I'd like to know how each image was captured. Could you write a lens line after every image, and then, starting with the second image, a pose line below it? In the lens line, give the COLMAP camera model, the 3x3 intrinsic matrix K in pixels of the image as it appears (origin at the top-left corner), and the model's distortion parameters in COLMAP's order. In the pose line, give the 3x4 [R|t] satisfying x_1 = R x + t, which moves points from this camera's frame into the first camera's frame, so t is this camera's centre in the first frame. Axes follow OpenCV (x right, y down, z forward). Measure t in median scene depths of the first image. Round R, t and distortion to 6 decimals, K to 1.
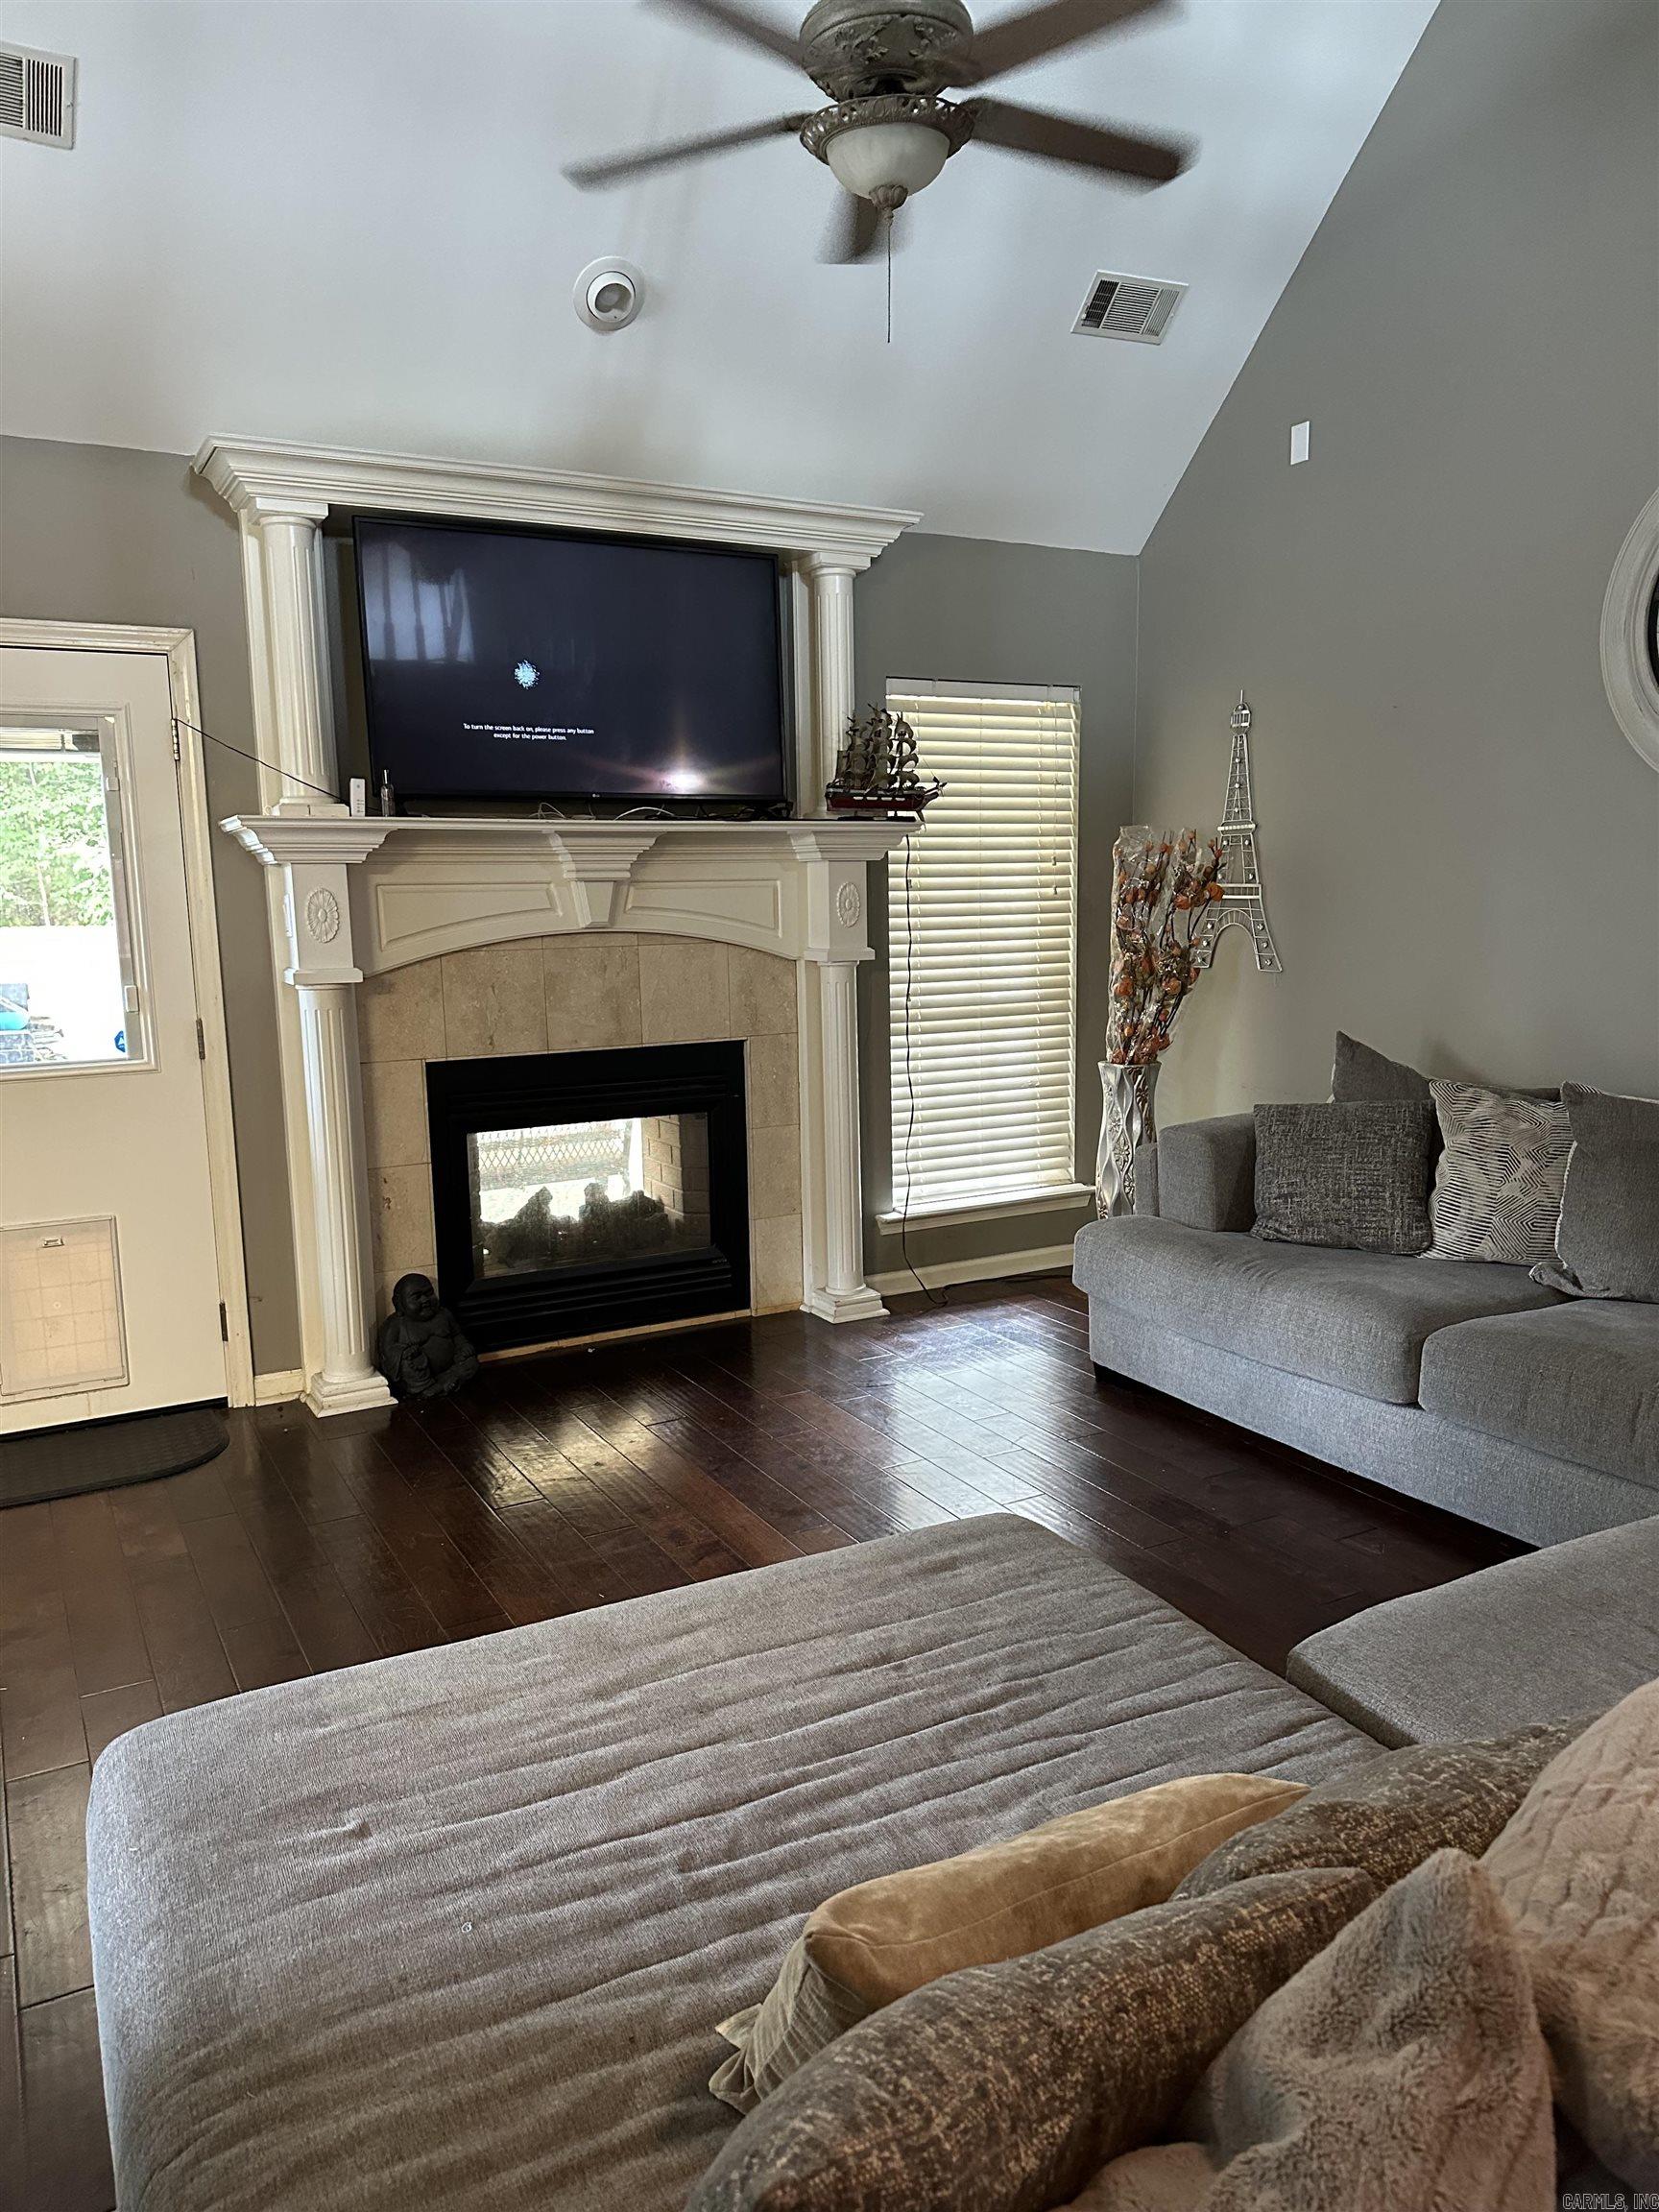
lens RADIAL K [[1542.2, 0, 832.0], [0, 1542.2, 1104.5], [0, 0, 1]] dist [0.048333, -0.029744]
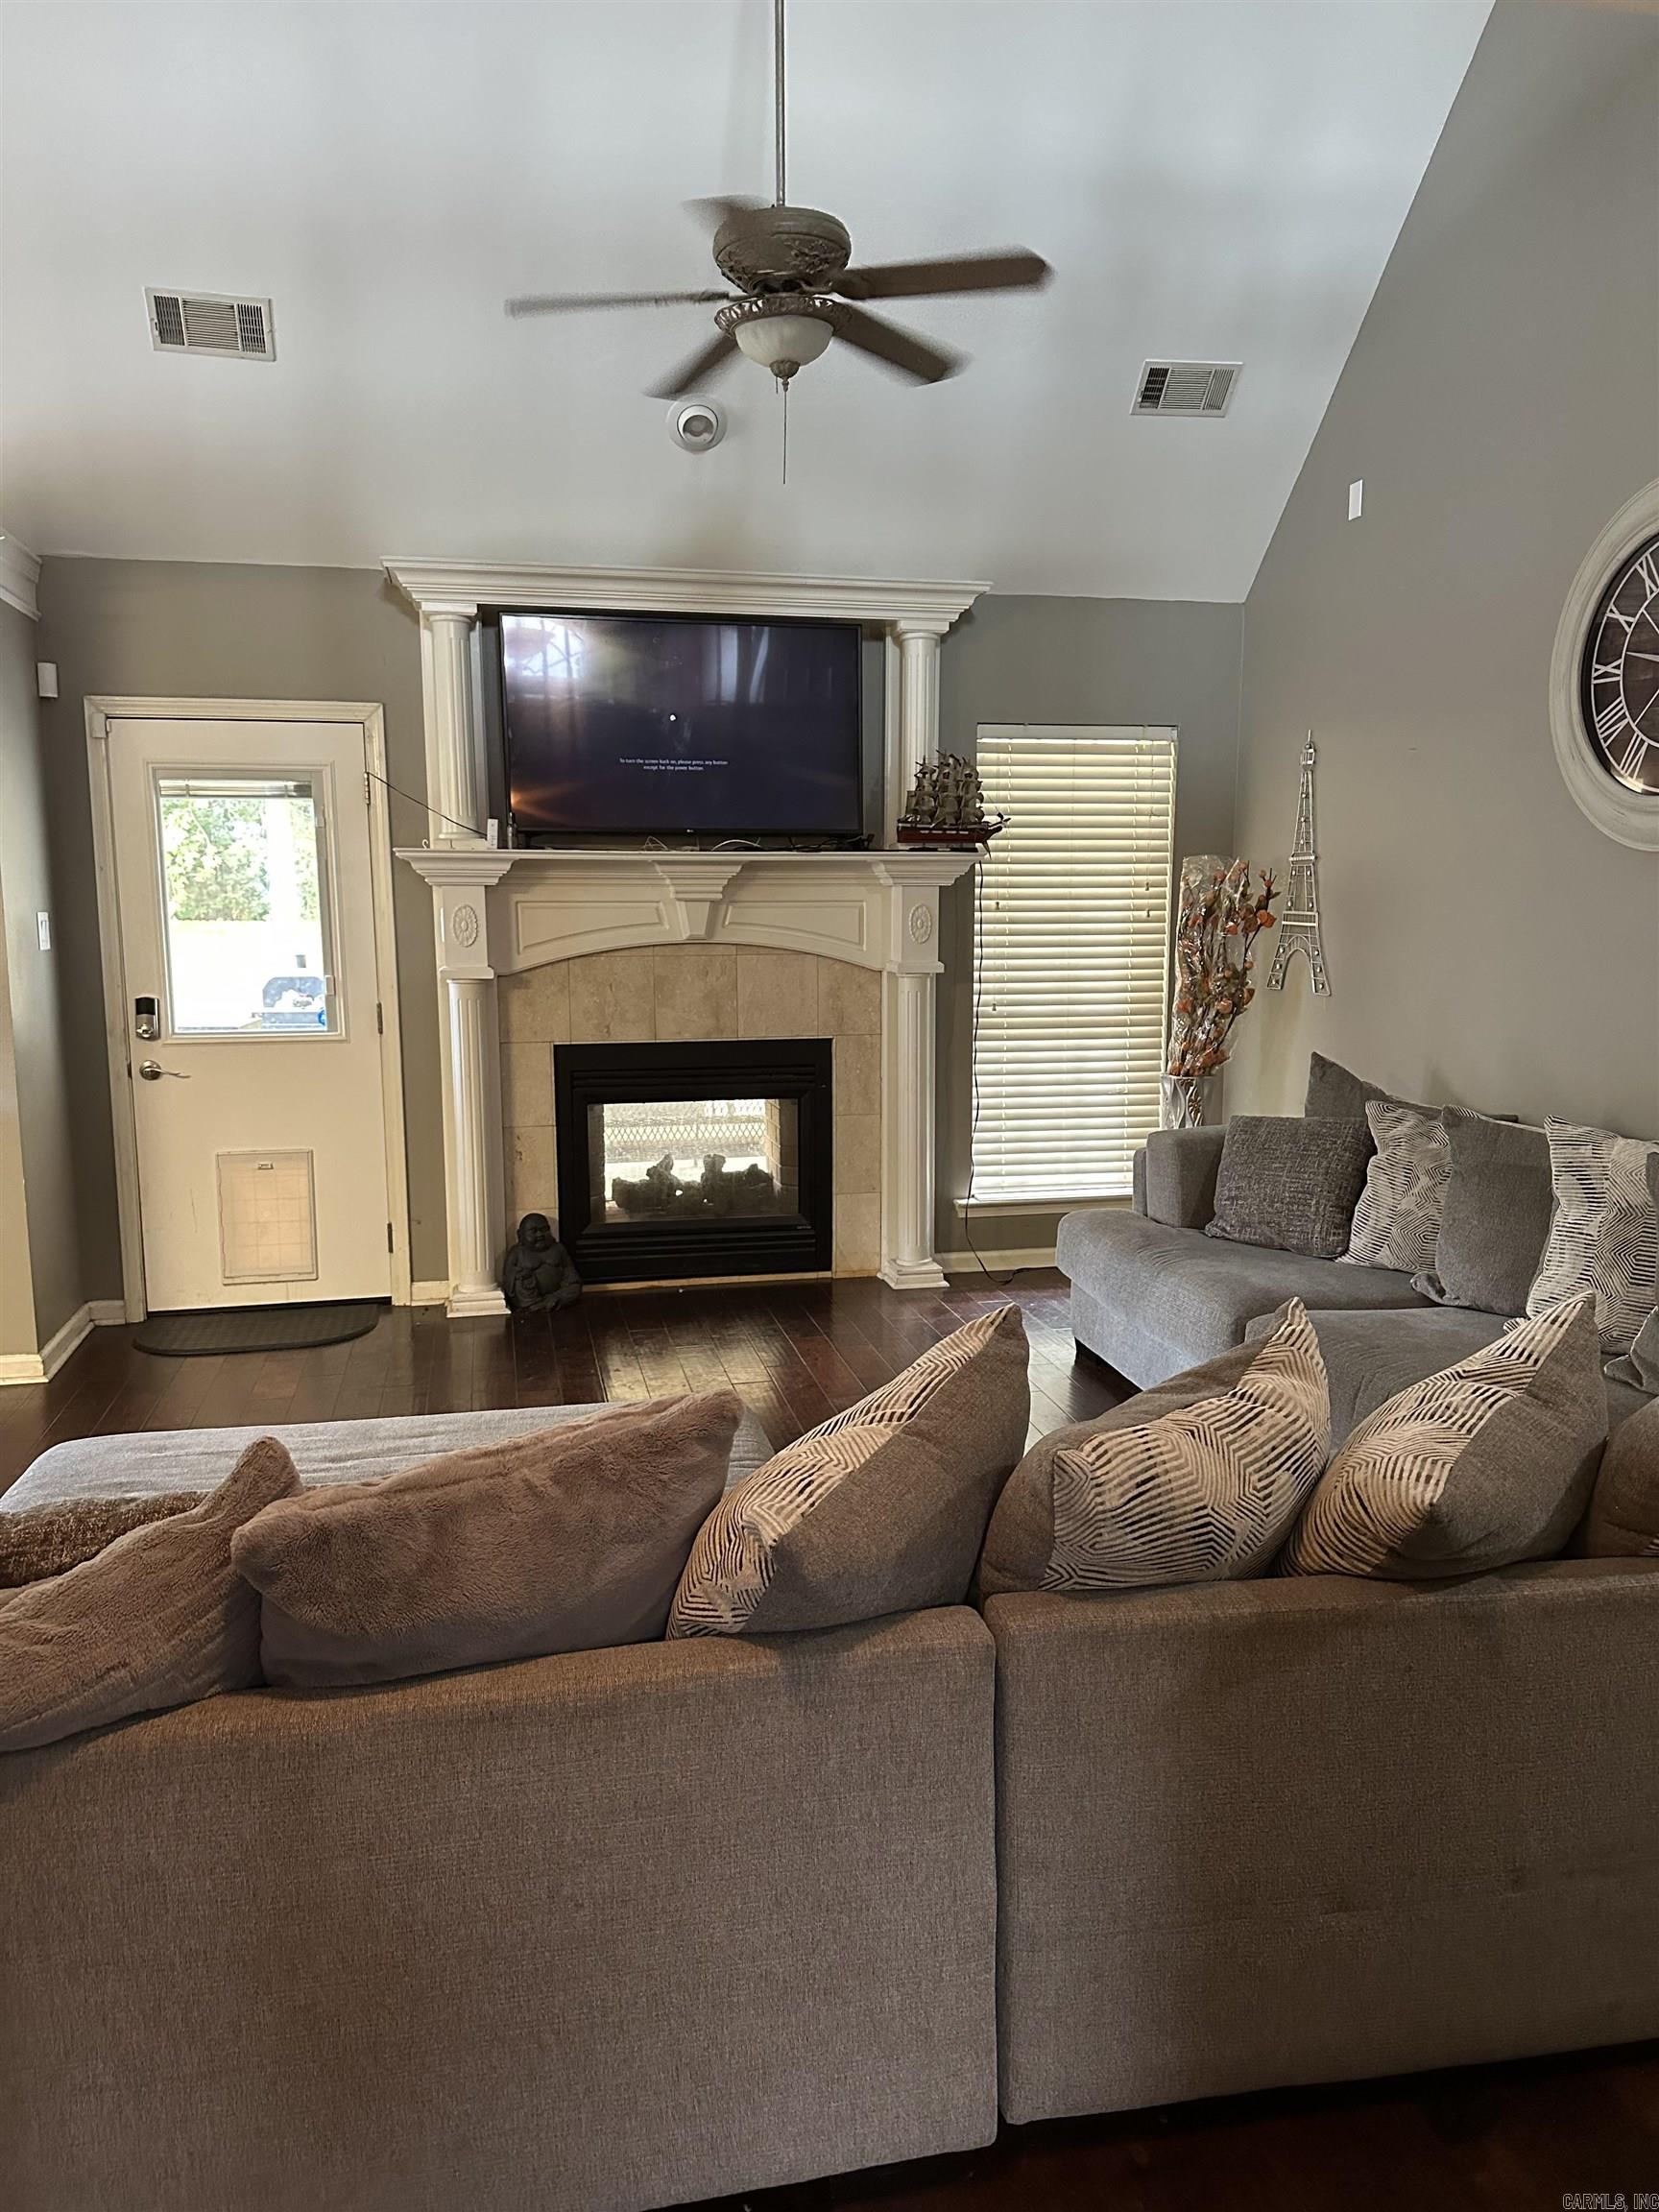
lens RADIAL K [[1542.2, 0, 838.9], [0, 1542.2, 1114.0], [0, 0, 1]] dist [0.048333, -0.029744]
pose [[0.960182, 0.055902, -0.273726, 0.296607], [-0.054976, 0.998426, 0.011059, 0.002037], [0.273914, 0.004429, 0.961744, -0.127137]]
